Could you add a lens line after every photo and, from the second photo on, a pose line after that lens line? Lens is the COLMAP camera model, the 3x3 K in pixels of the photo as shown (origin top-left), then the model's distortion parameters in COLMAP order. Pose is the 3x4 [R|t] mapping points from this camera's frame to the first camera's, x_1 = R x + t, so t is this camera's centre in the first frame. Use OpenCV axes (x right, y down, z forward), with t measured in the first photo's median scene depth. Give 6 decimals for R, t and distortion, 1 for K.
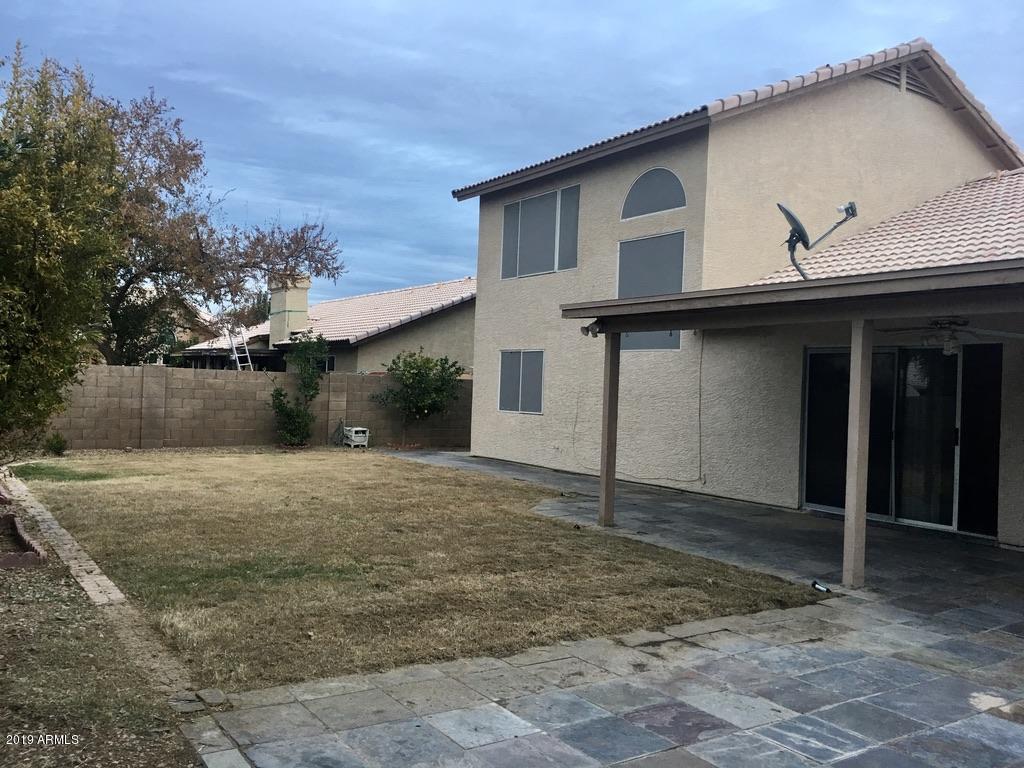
lens RADIAL K [[889.4, 0, 510.3], [0, 889.4, 383.8], [0, 0, 1]] dist [0.012918, 0.001462]
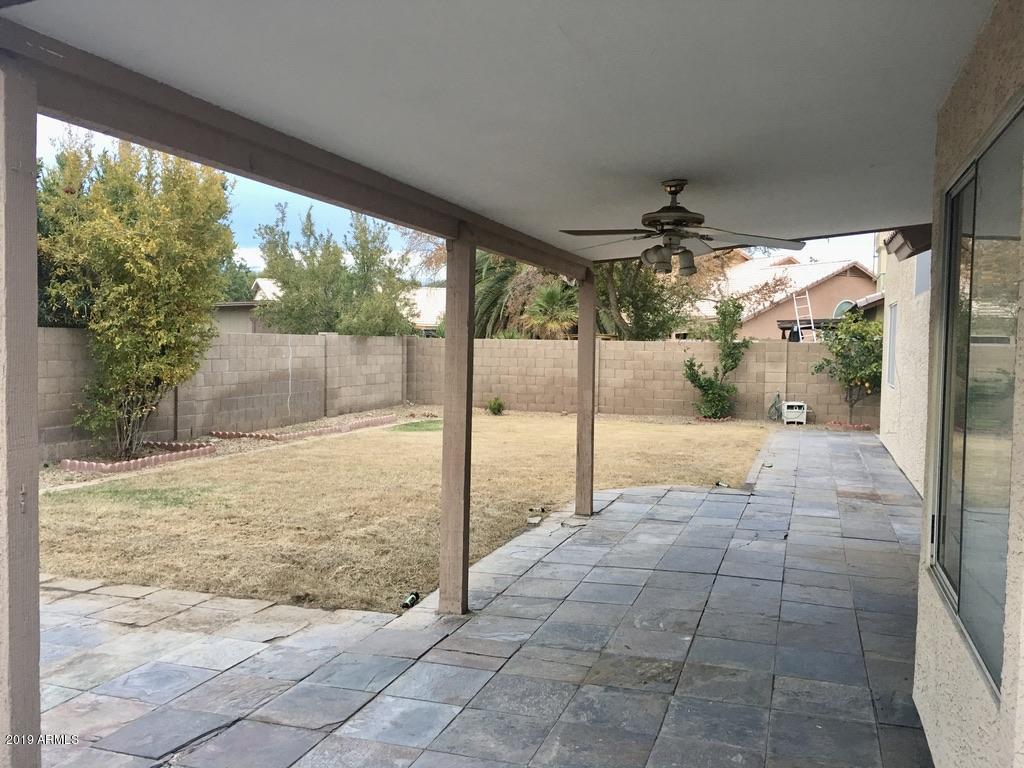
lens RADIAL K [[889.4, 0, 510.9], [0, 889.4, 384.1], [0, 0, 1]] dist [0.012918, 0.001462]
pose [[0.616812, 0.013987, -0.786986, 0.419377], [0.006623, 0.999714, 0.022959, 0.009681], [0.787083, -0.019374, 0.616543, 0.248998]]
